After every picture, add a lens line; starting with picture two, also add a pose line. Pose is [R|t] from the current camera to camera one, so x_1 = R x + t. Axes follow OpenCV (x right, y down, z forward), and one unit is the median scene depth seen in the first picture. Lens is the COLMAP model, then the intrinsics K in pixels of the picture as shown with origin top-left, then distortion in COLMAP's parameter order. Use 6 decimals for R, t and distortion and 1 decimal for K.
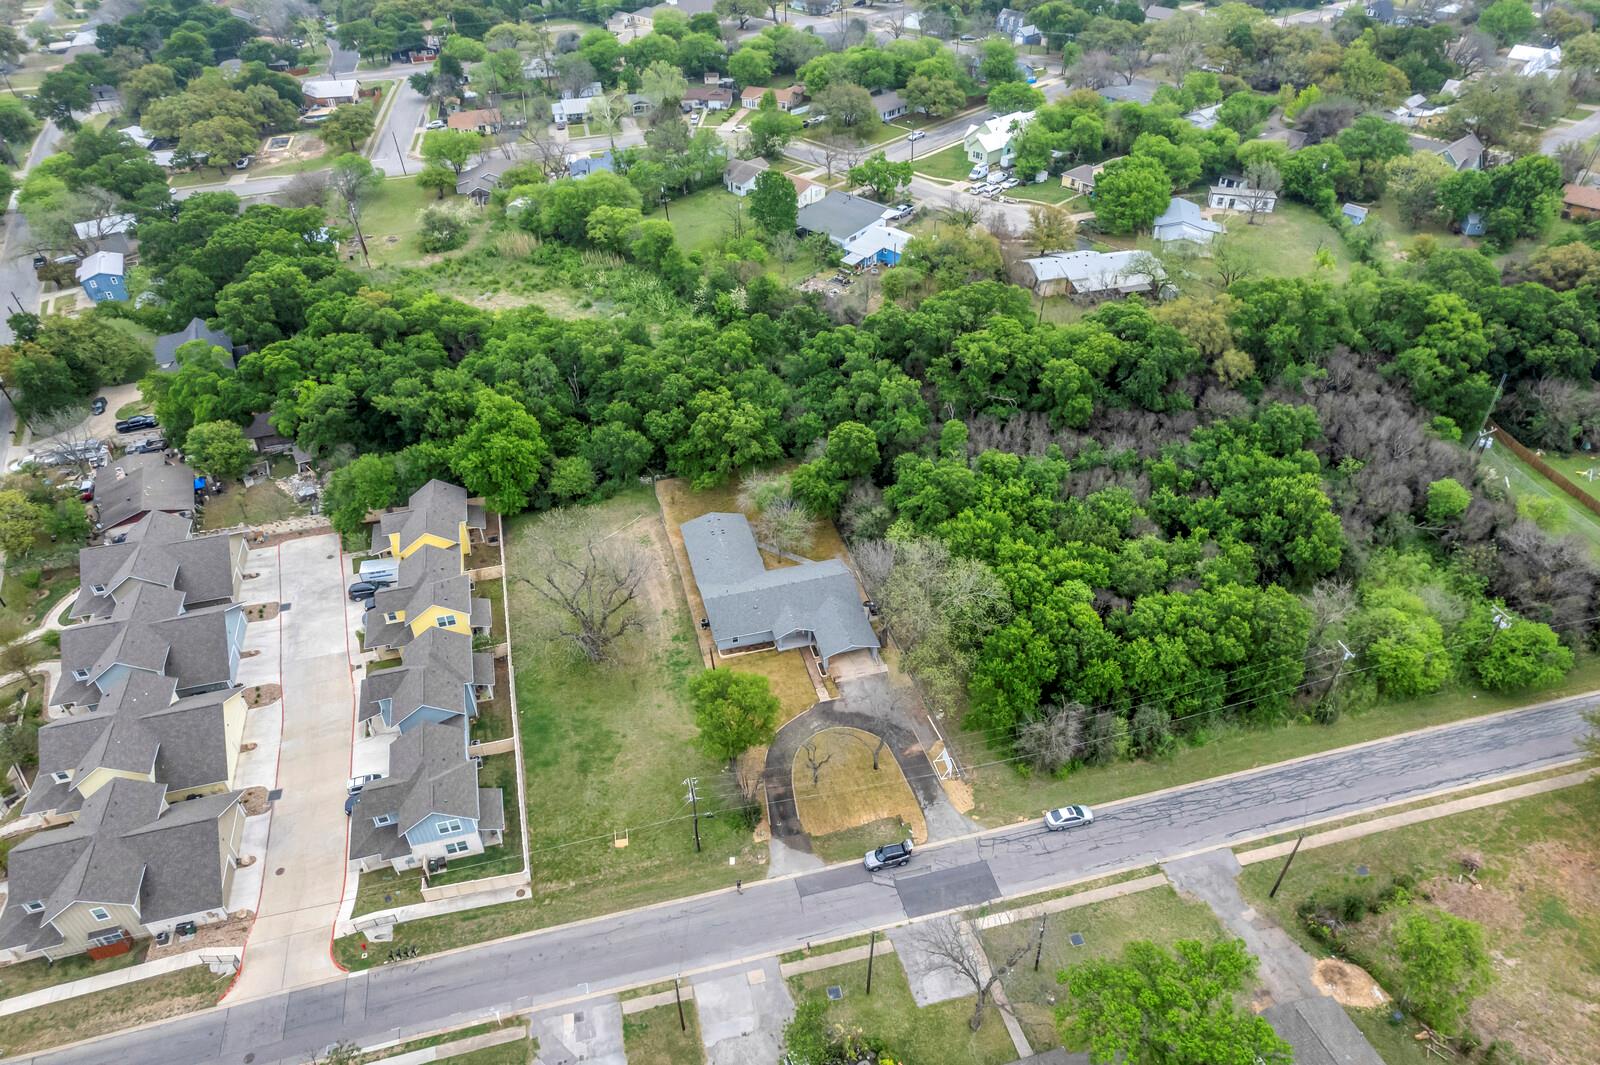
lens RADIAL K [[1024.8, 0, 797.9], [0, 1024.8, 532.4], [0, 0, 1]] dist [-0.063173, 0.043664]
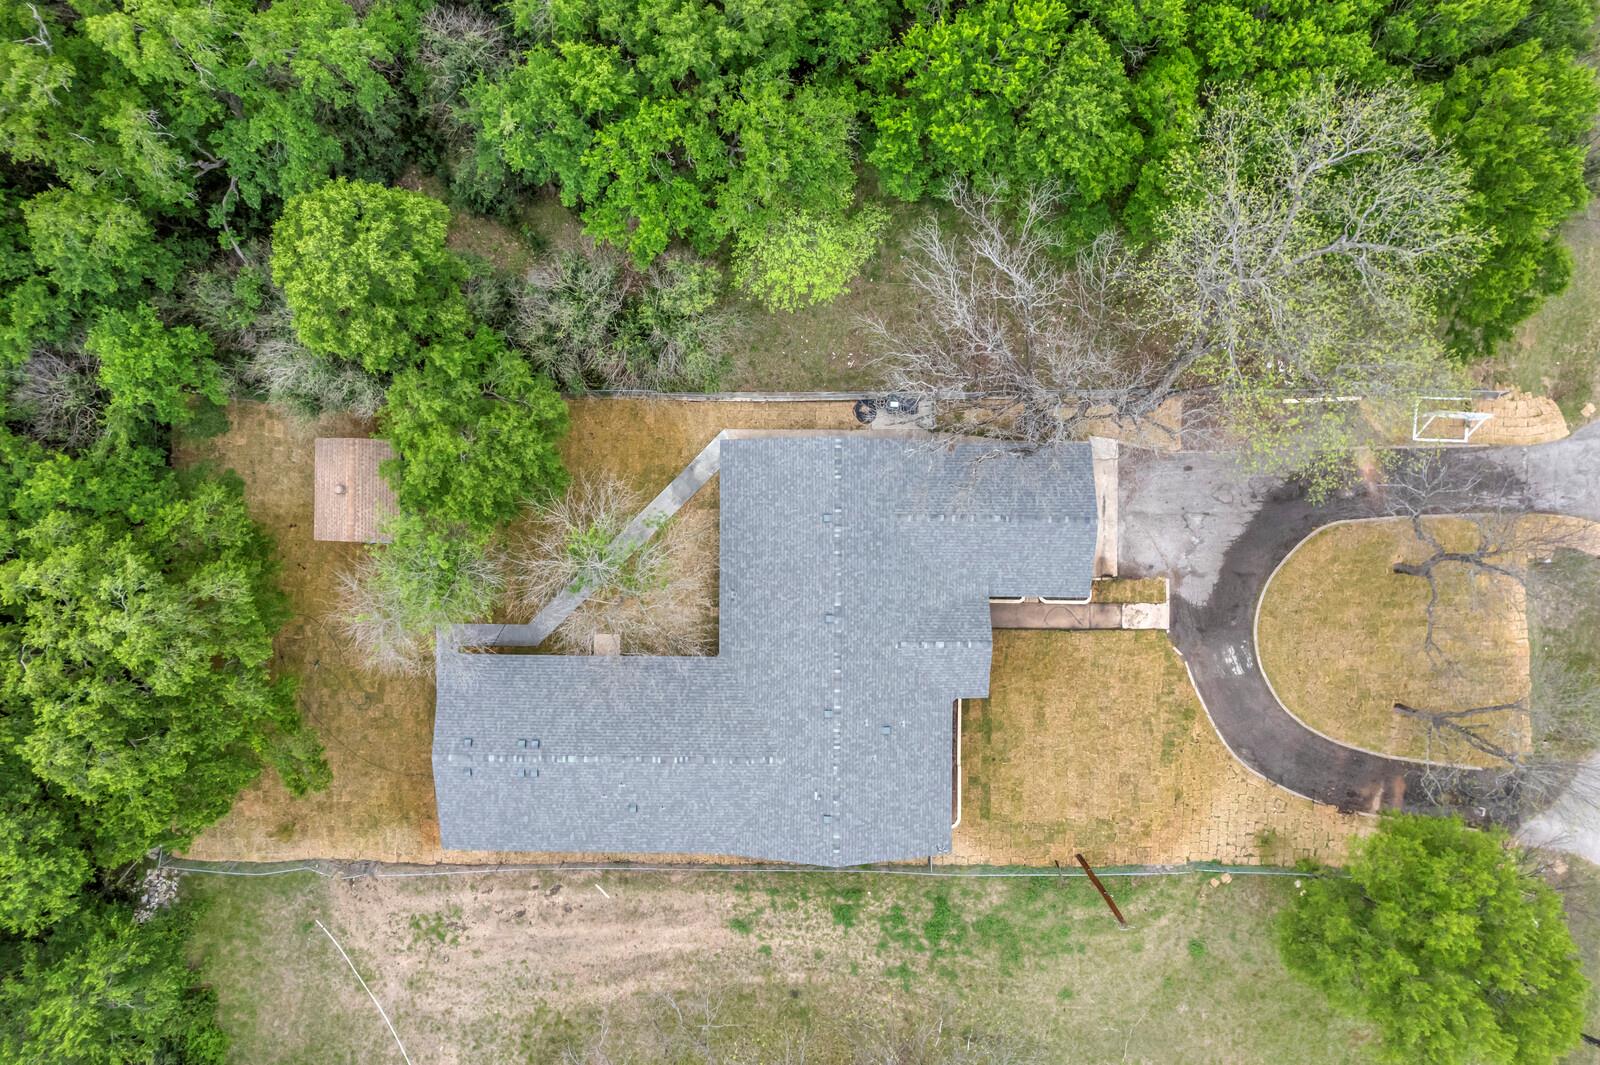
lens RADIAL K [[1024.8, 0, 798.0], [0, 1024.8, 536.2], [0, 0, 1]] dist [-0.063173, 0.043664]
pose [[0.266234, -0.963837, 0.011750, 0.015701], [0.599332, 0.175072, 0.781122, -0.305266], [-0.754931, -0.200919, 0.624268, 1.017835]]
